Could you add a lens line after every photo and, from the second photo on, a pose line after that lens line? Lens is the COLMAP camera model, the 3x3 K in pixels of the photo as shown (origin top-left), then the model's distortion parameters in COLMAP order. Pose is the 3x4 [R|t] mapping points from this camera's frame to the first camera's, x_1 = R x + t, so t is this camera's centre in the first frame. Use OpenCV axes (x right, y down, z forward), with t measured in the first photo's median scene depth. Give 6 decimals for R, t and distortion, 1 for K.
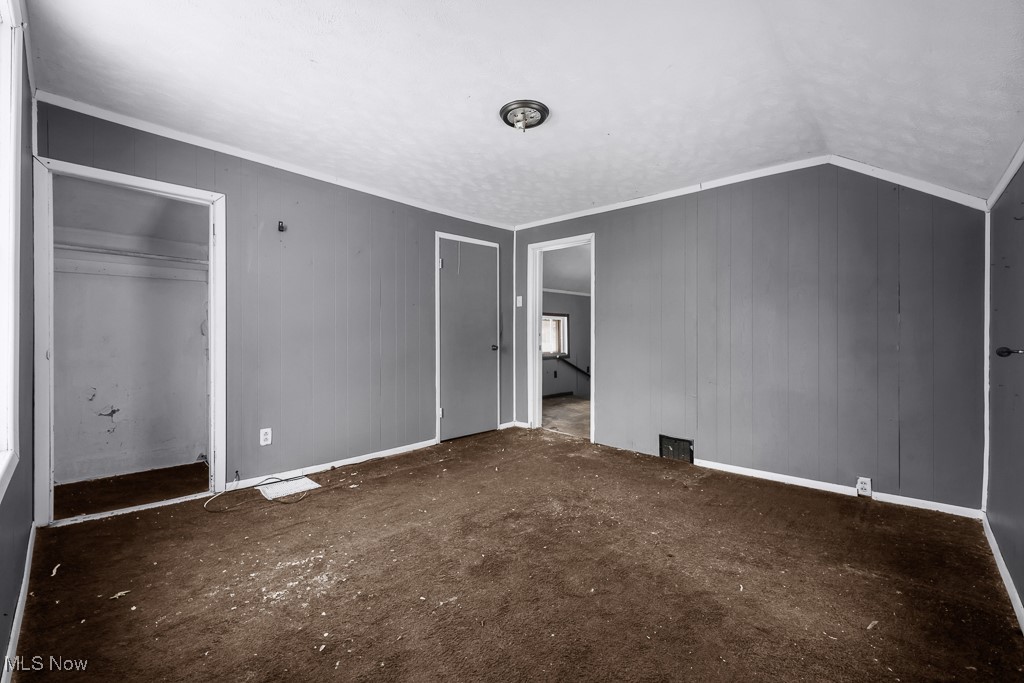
lens RADIAL K [[410.1, 0, 512.9], [0, 410.1, 332.6], [0, 0, 1]] dist [-0.001220, -0.000202]
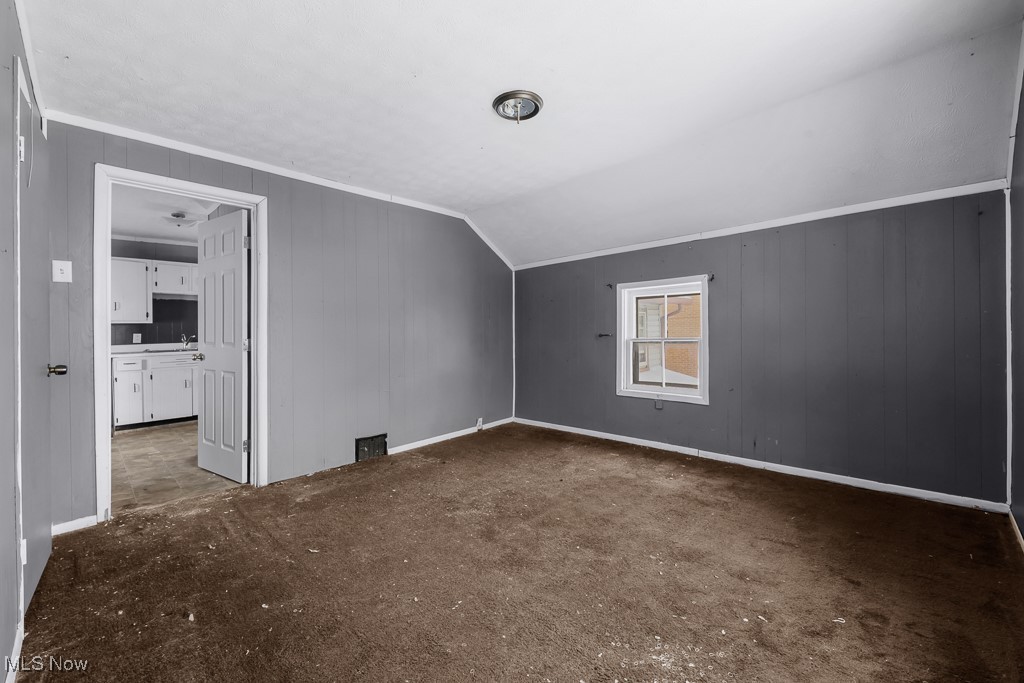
lens RADIAL K [[410.1, 0, 512.8], [0, 410.1, 335.8], [0, 0, 1]] dist [-0.001220, -0.000202]
pose [[0.027422, -0.011332, 0.999560, -0.692013], [0.015606, 0.999819, 0.010907, 0.004898], [-0.999502, 0.015300, 0.027594, 0.717941]]
